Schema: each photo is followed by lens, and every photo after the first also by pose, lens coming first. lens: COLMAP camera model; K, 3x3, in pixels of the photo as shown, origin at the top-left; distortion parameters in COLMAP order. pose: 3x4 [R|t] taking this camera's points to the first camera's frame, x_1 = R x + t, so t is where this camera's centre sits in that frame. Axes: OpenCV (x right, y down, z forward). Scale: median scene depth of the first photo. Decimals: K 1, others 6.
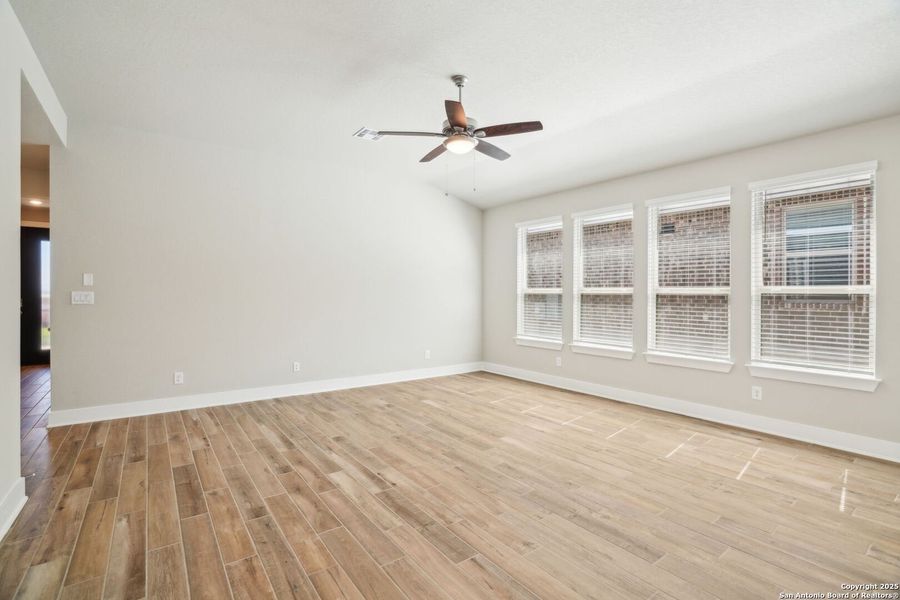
lens RADIAL K [[422.4, 0, 452.4], [0, 422.4, 298.1], [0, 0, 1]] dist [-0.060741, 0.021552]
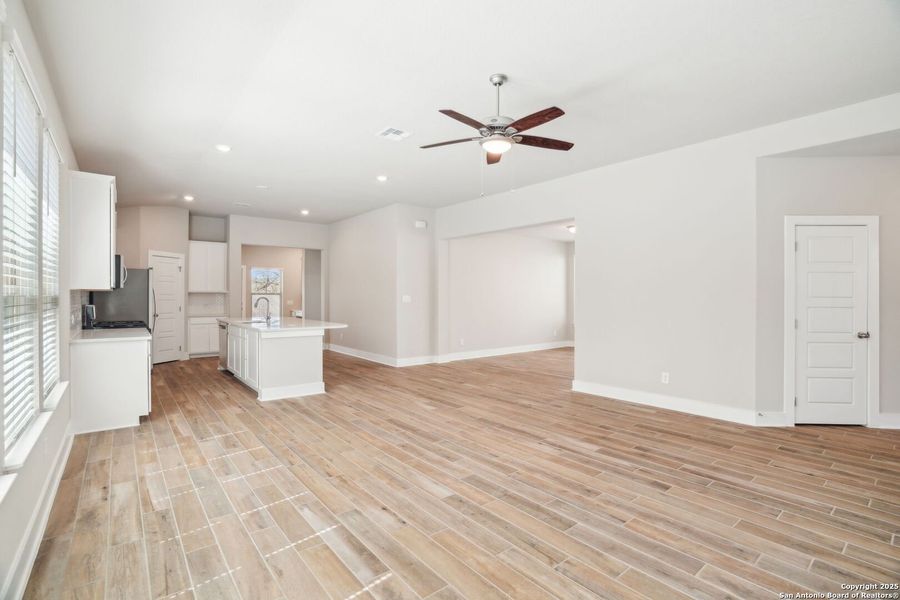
lens RADIAL K [[415.4, 0, 450.0], [0, 415.4, 300.0], [0, 0, 1]] dist [-0.060761, 0.020828]
pose [[-0.999140, -0.006813, -0.040889, 0.165856], [-0.007452, 0.999852, 0.015501, -0.015363], [0.040777, 0.015793, -0.999043, 1.915171]]
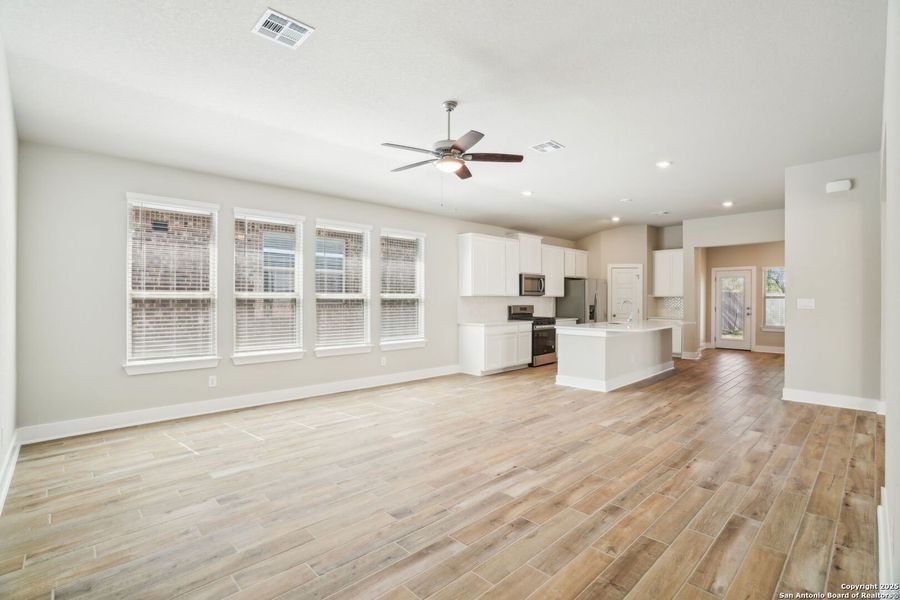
lens RADIAL K [[422.4, 0, 452.4], [0, 422.4, 298.1], [0, 0, 1]] dist [-0.060741, 0.021552]
pose [[-0.132798, 0.000258, 0.991143, -1.055826], [0.007276, 0.999973, 0.000714, -0.013479], [-0.991116, 0.007307, -0.132797, 1.115582]]
